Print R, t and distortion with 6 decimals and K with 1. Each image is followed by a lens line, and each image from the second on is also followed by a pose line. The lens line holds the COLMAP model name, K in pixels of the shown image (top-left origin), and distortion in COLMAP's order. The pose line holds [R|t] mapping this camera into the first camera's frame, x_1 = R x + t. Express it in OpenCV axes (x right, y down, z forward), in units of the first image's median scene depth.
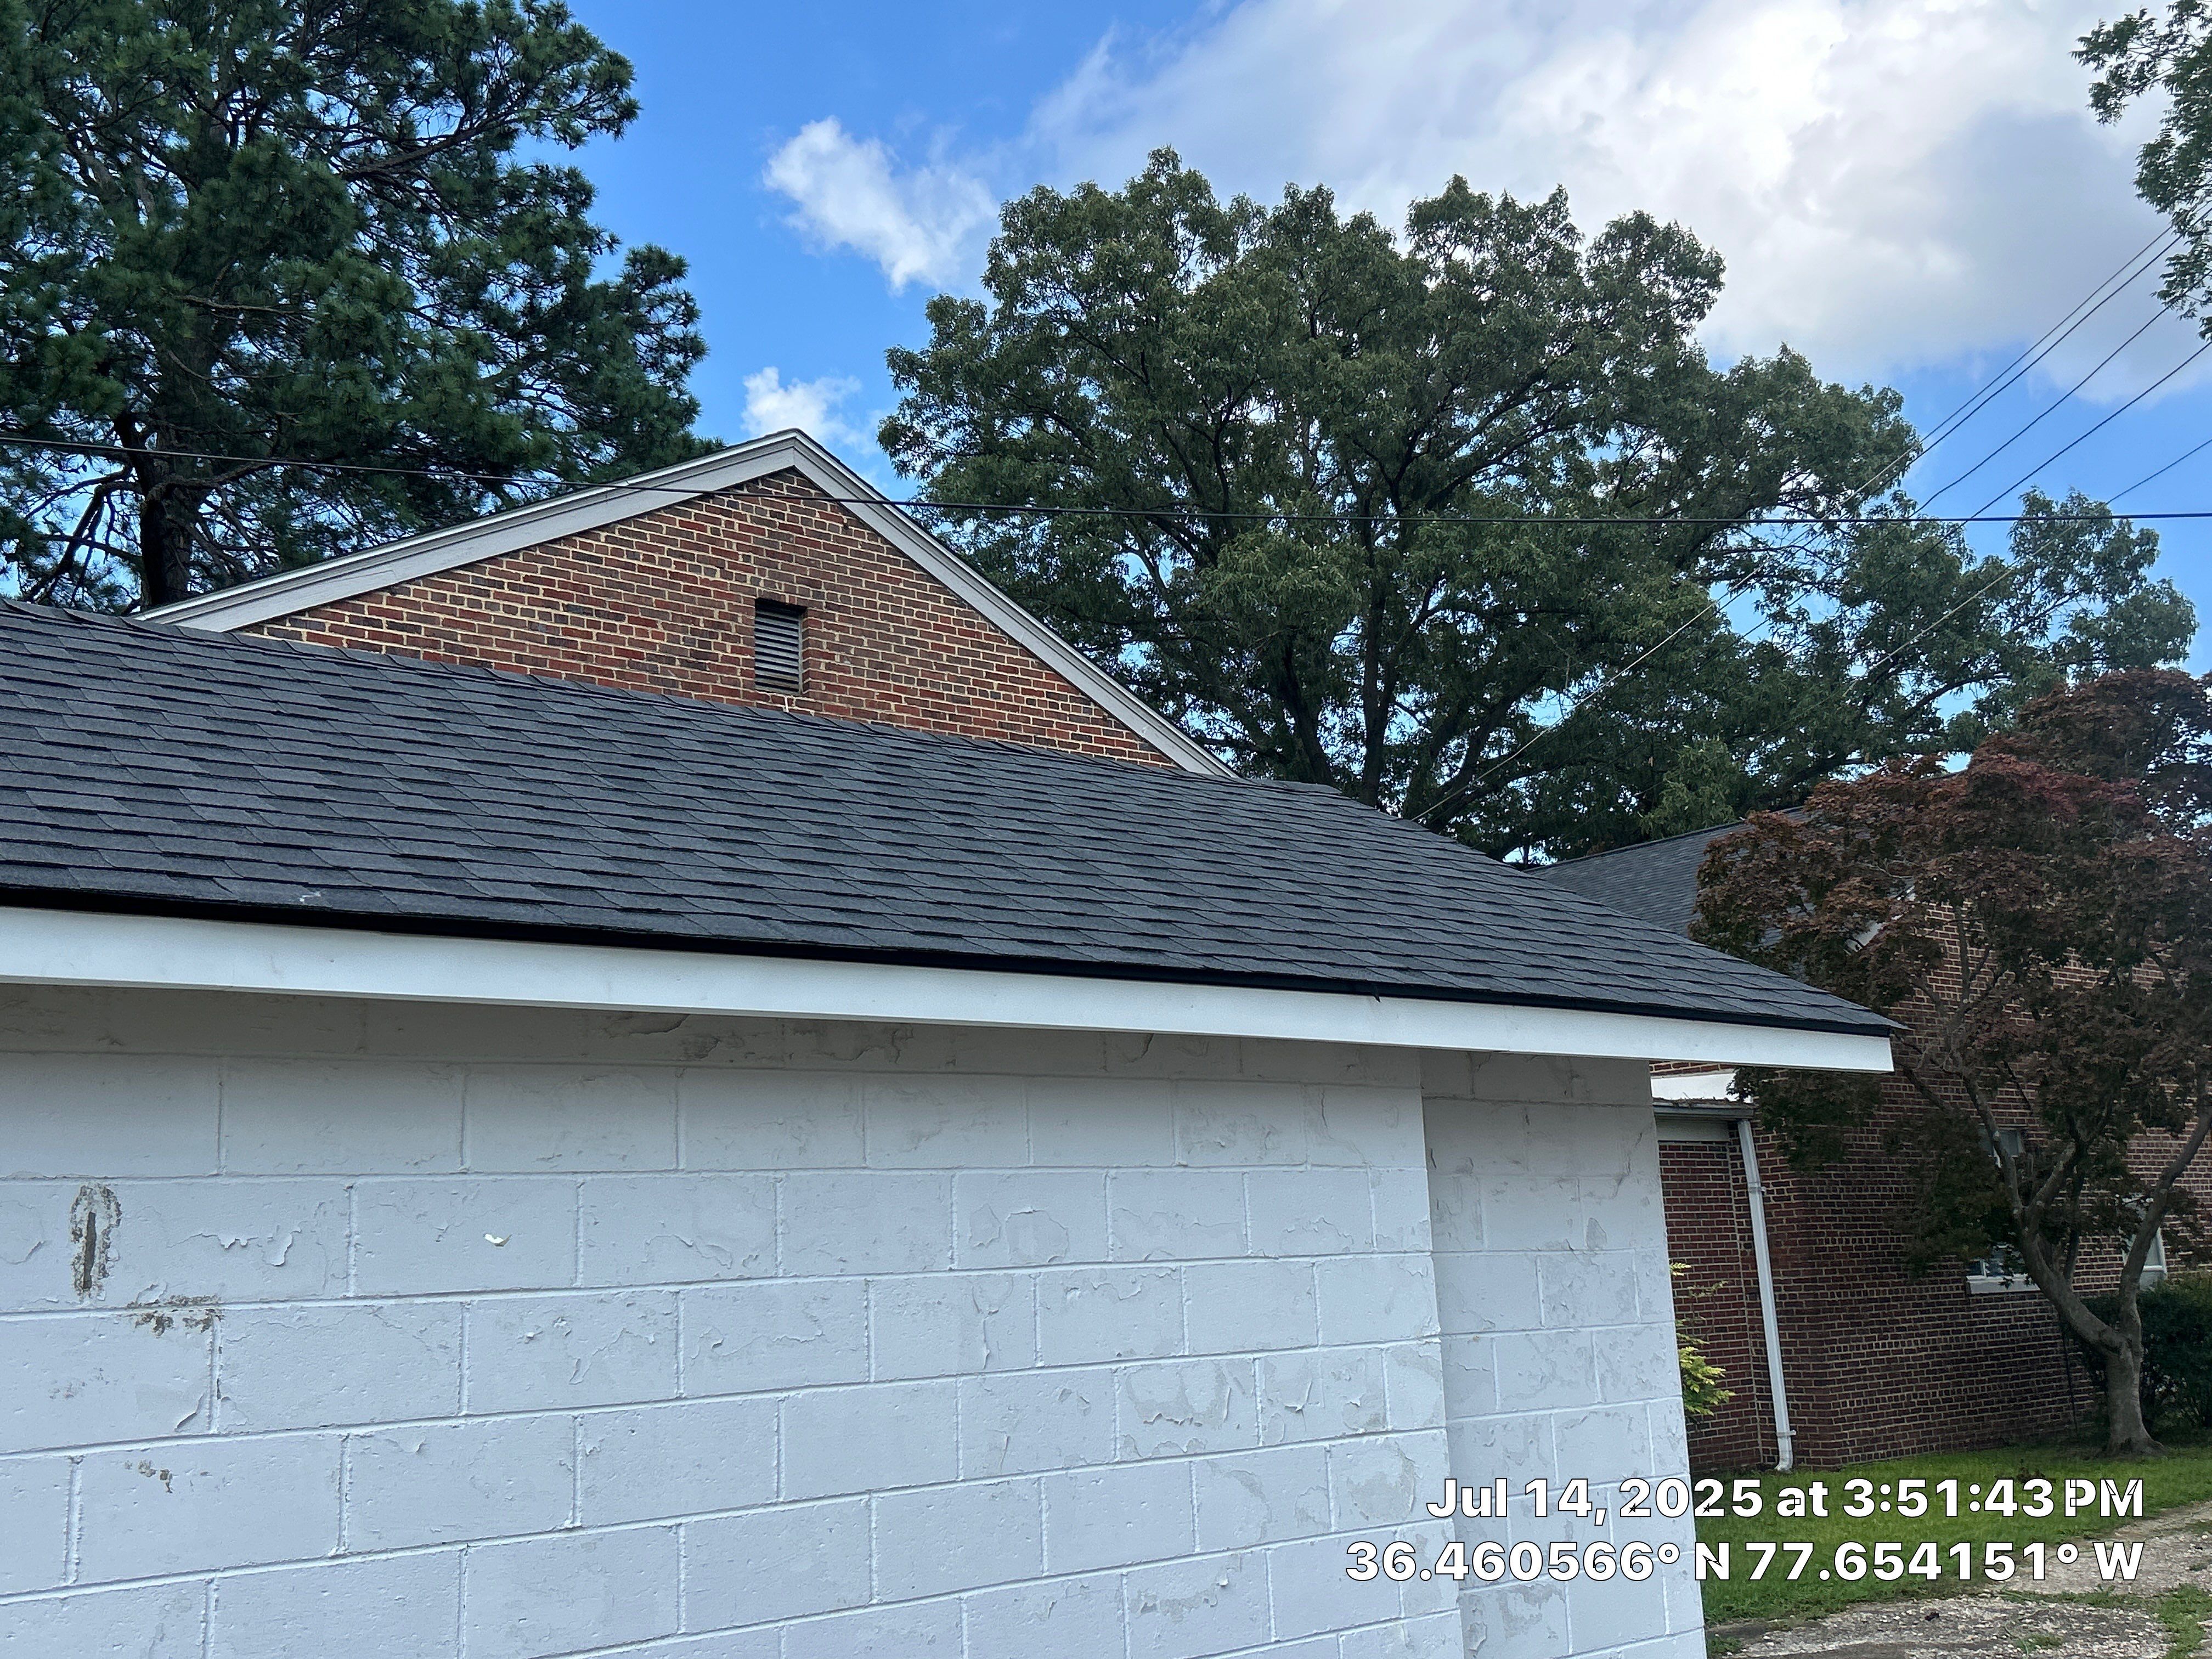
lens RADIAL K [[2084.2, 0, 1121.5], [0, 2084.2, 871.9], [0, 0, 1]] dist [0.067009, -0.107670]
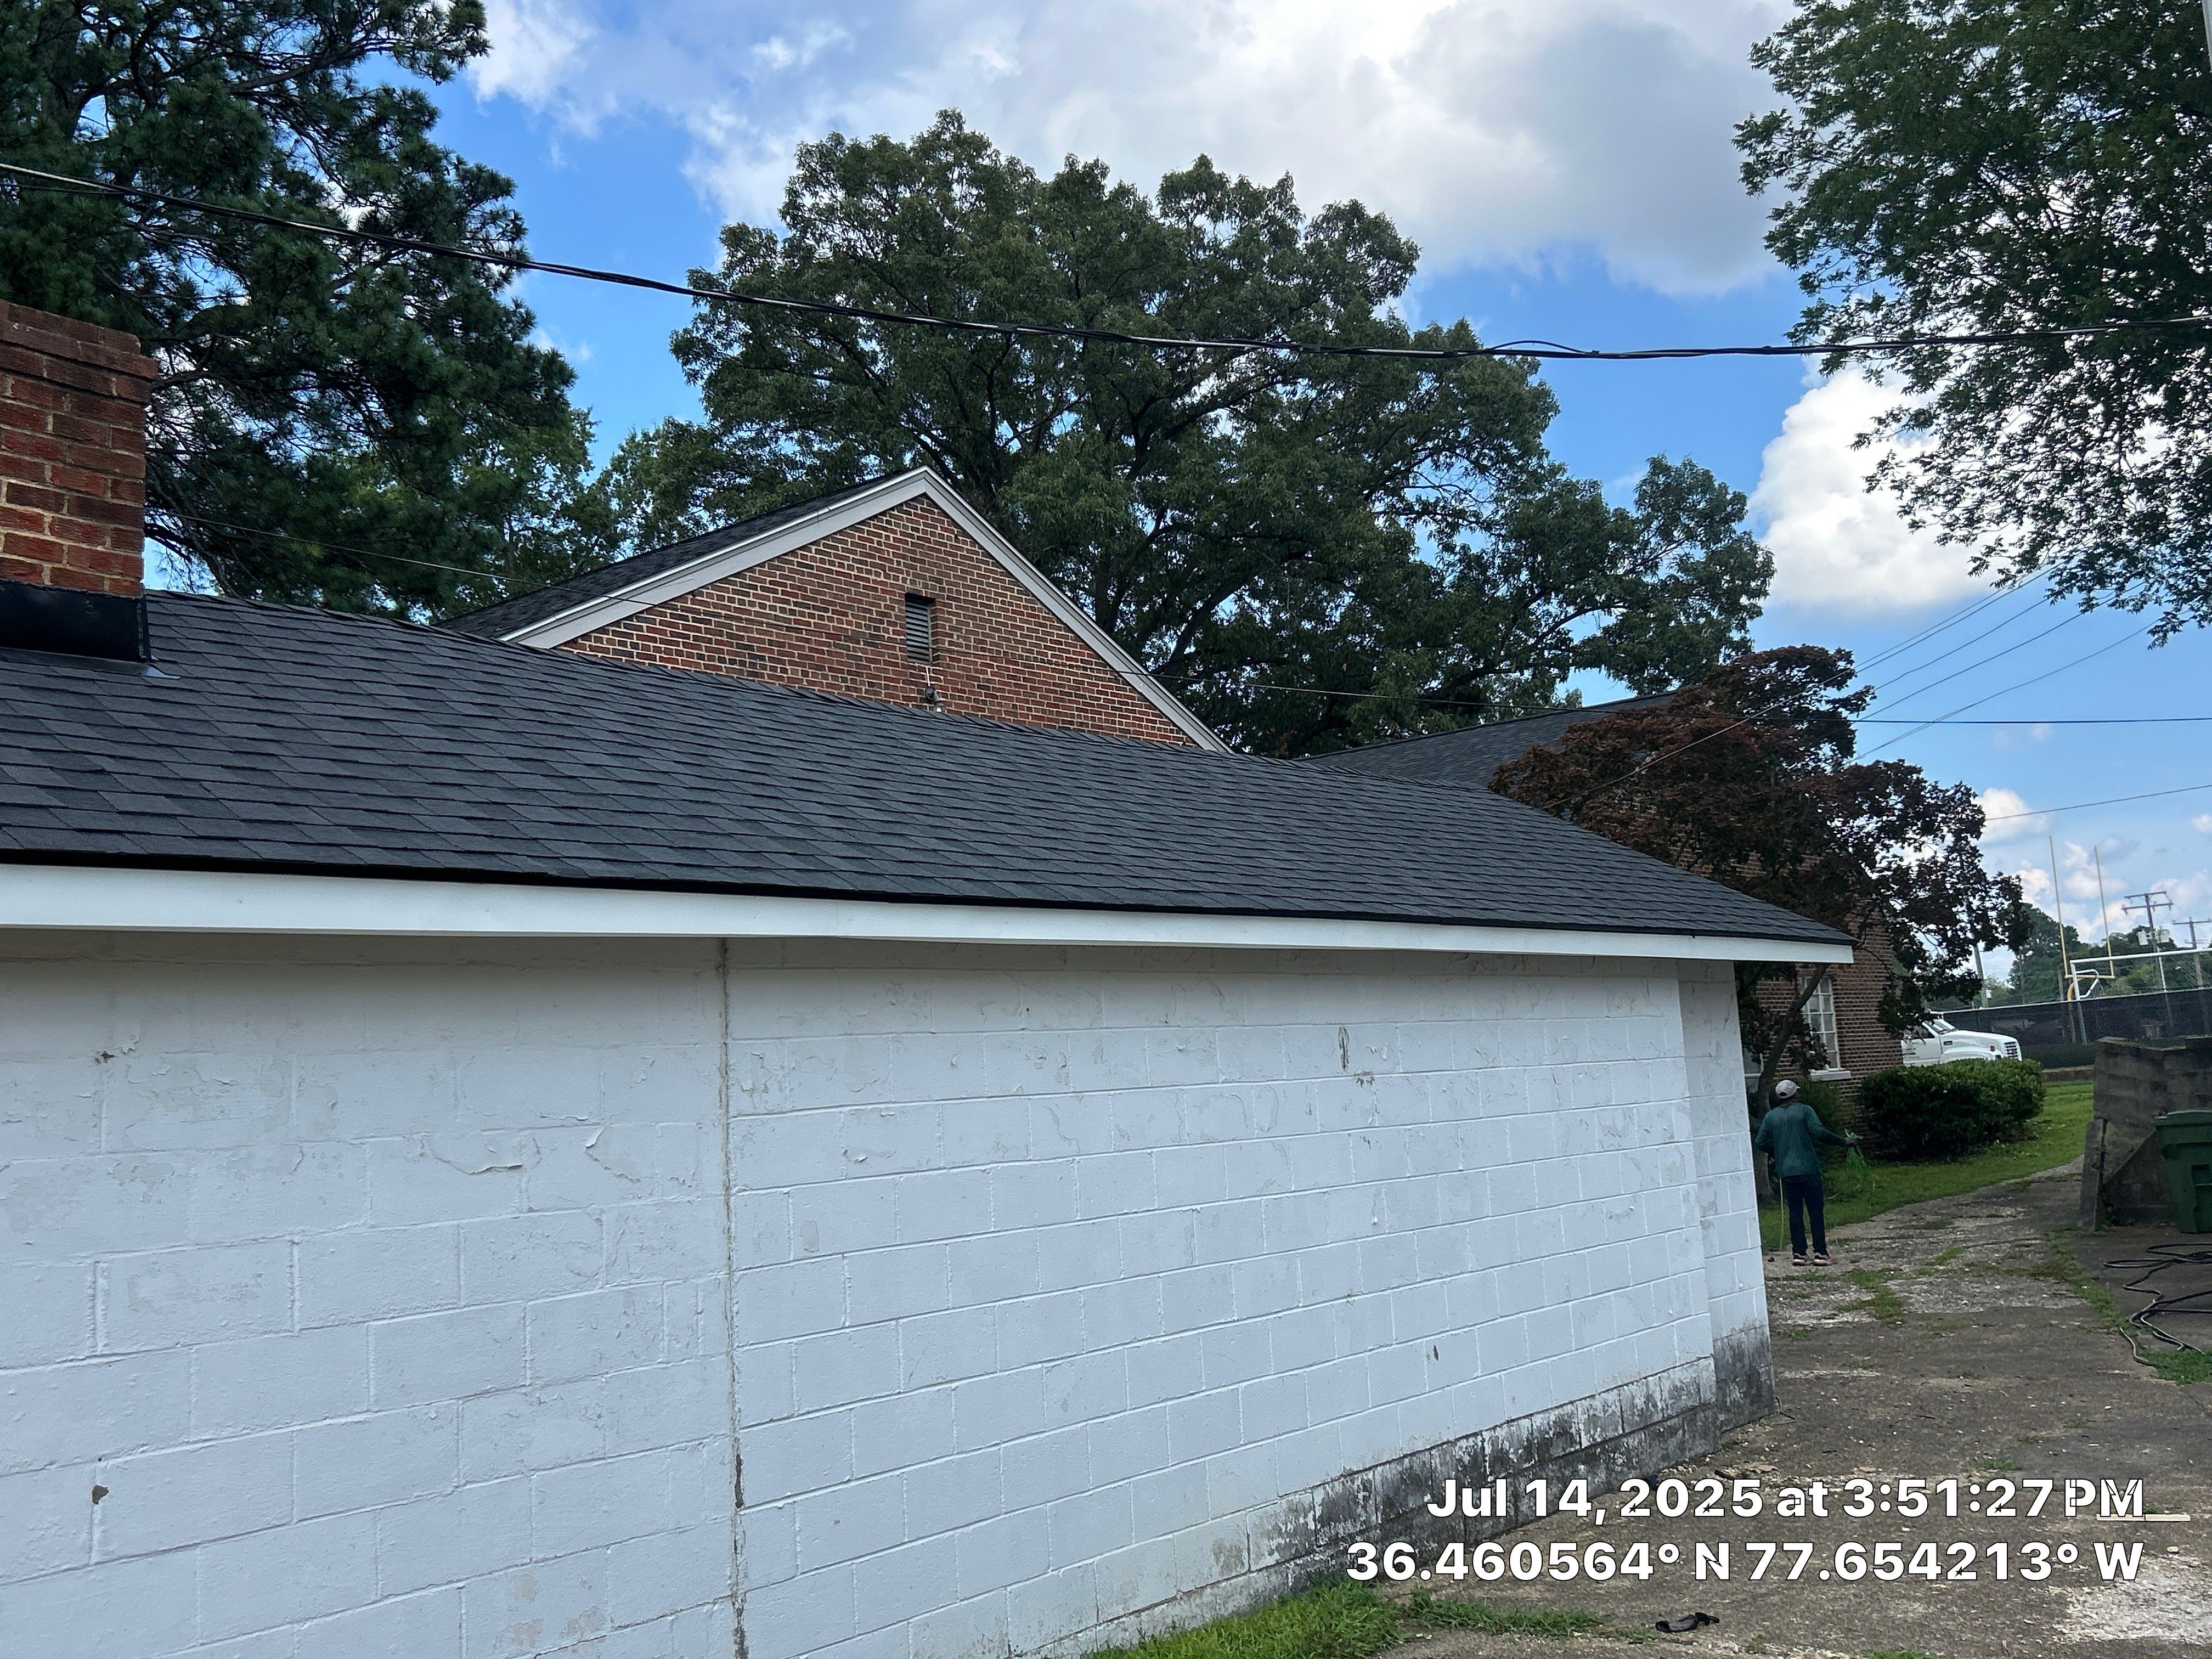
lens RADIAL K [[2016.8, 0, 1097.3], [0, 2016.8, 829.5], [0, 0, 1]] dist [0.098777, -0.220736]
pose [[0.981420, 0.012547, 0.191463, -0.126404], [-0.023036, 0.998347, 0.052656, -0.020927], [-0.190486, -0.056088, 0.980086, -0.131099]]
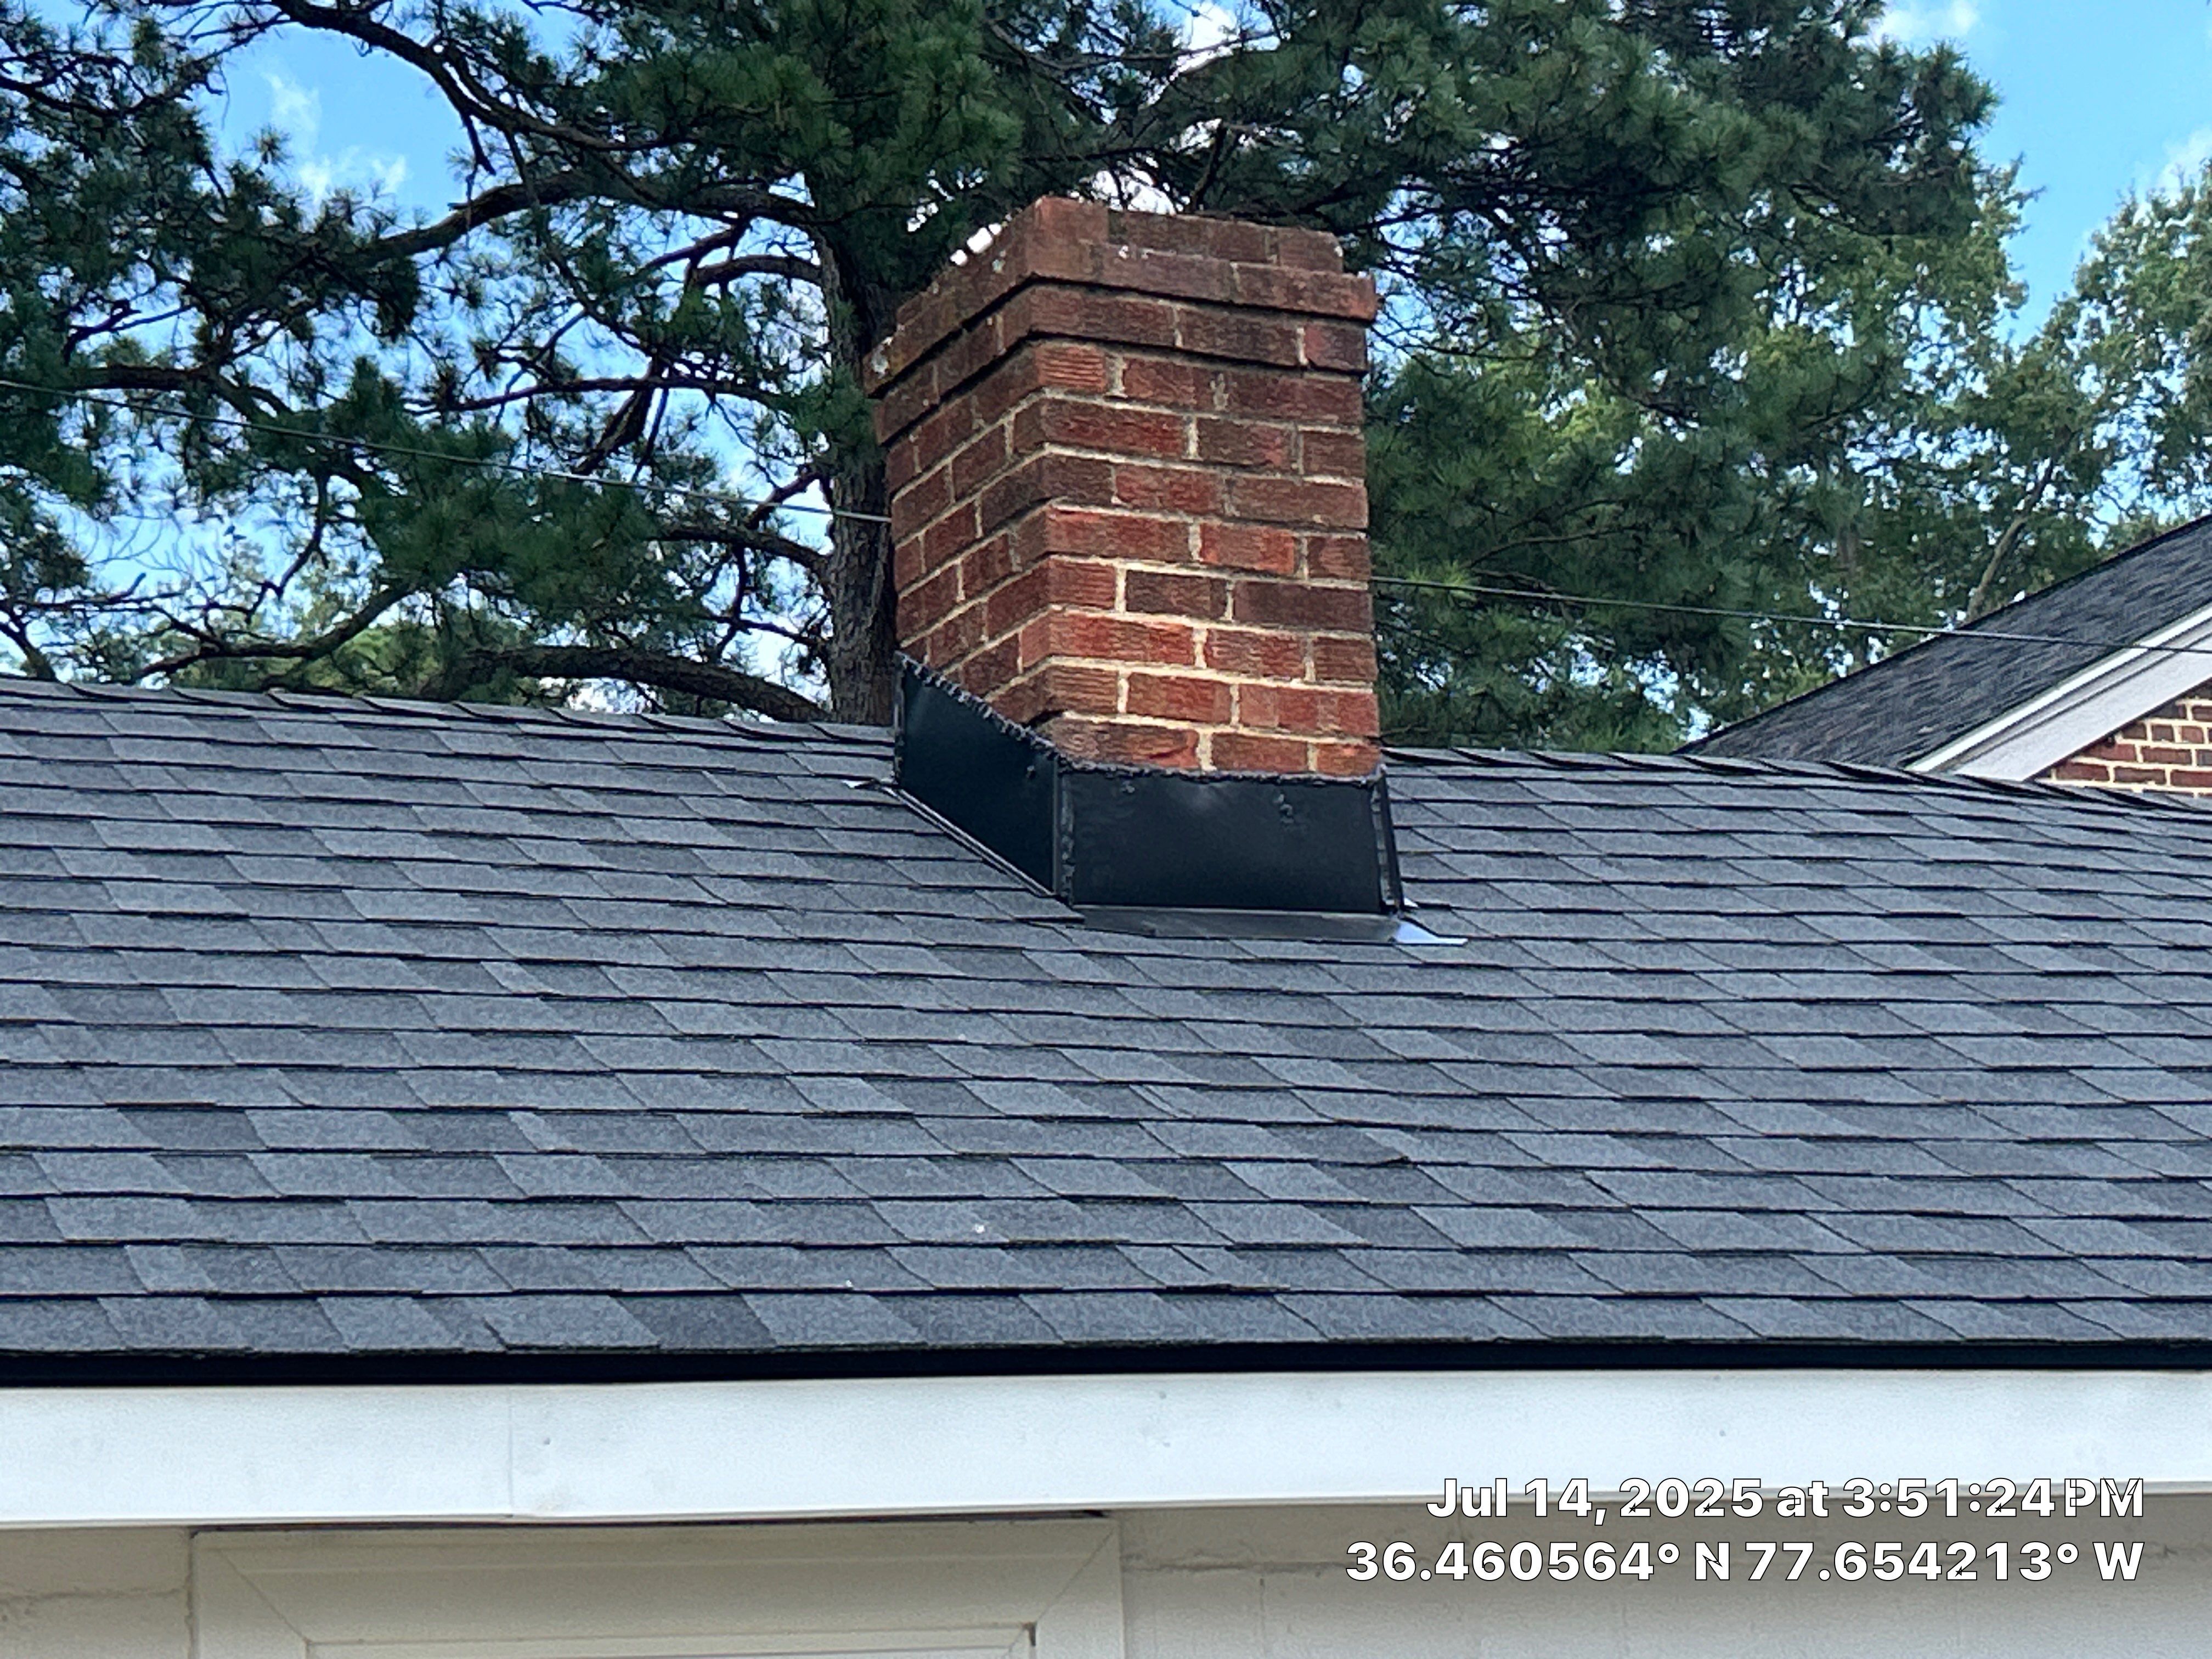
lens RADIAL K [[4953.1, 0, 1116.9], [0, 4953.1, 824.3], [0, 0, 1]] dist [0.284057, -0.678515]
pose [[0.971509, -0.057296, -0.229975, -0.137705], [0.054229, 0.998335, -0.019642, -0.024440], [0.230717, 0.006611, 0.972998, -0.142409]]
